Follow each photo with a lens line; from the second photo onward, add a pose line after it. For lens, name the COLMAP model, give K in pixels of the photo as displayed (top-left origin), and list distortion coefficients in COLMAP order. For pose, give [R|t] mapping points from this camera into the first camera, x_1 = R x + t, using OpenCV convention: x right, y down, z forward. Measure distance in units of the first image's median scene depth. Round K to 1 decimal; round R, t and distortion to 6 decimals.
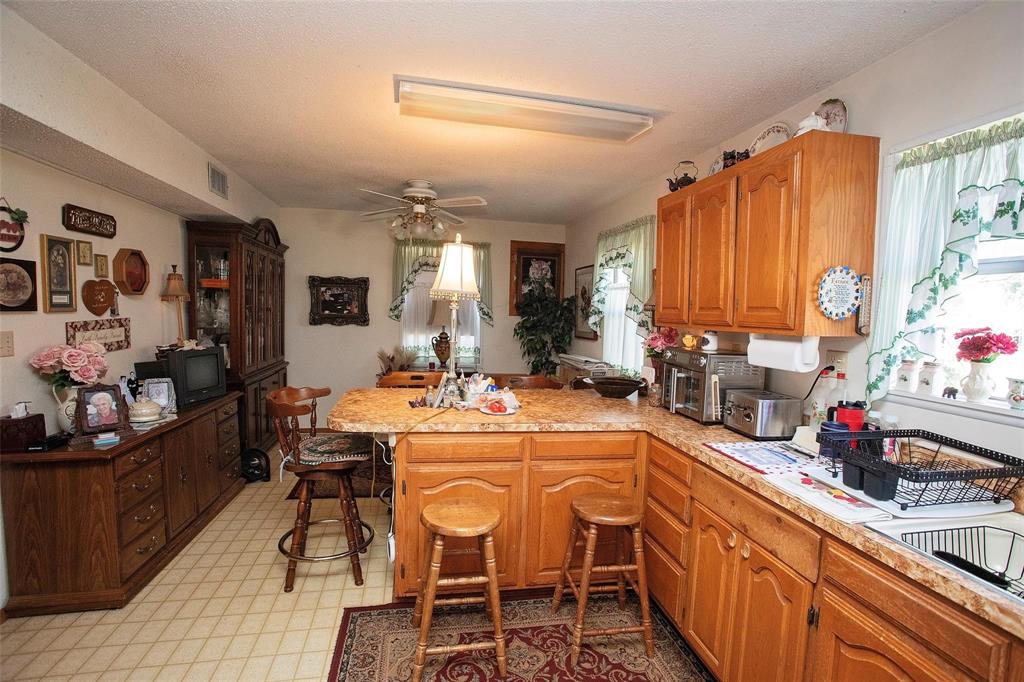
lens RADIAL K [[505.1, 0, 512.1], [0, 505.1, 339.7], [0, 0, 1]] dist [-0.003055, -0.000240]
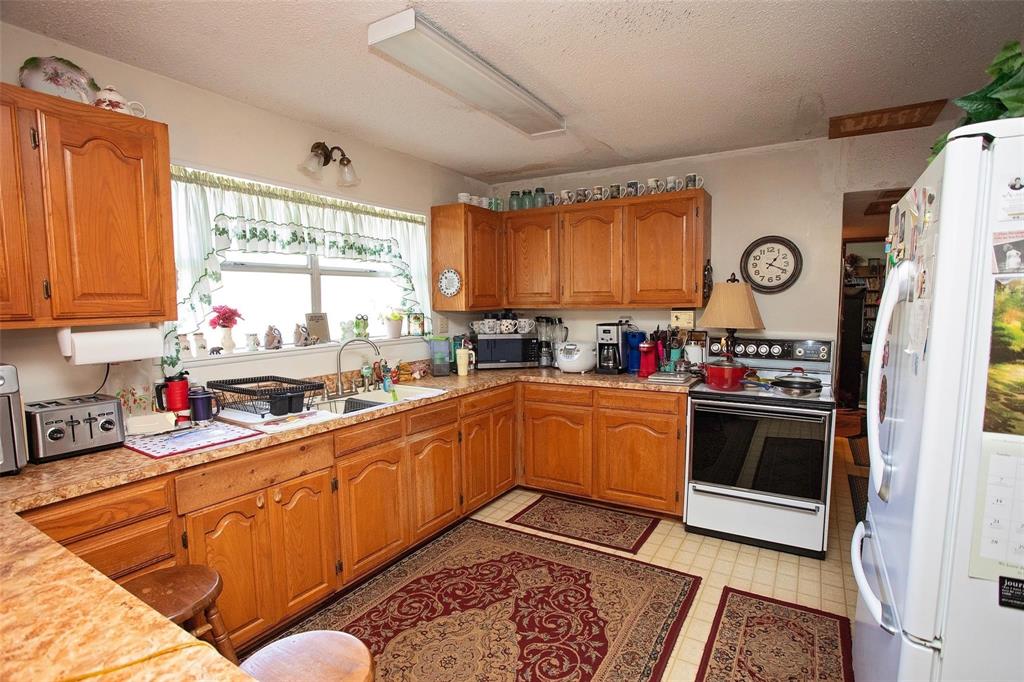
lens RADIAL K [[505.1, 0, 513.9], [0, 505.1, 345.3], [0, 0, 1]] dist [-0.003055, -0.000240]
pose [[-0.742840, -0.078212, 0.664885, -0.591882], [0.033050, 0.987657, 0.153107, -0.084272], [-0.668653, 0.135708, -0.731086, 1.177597]]
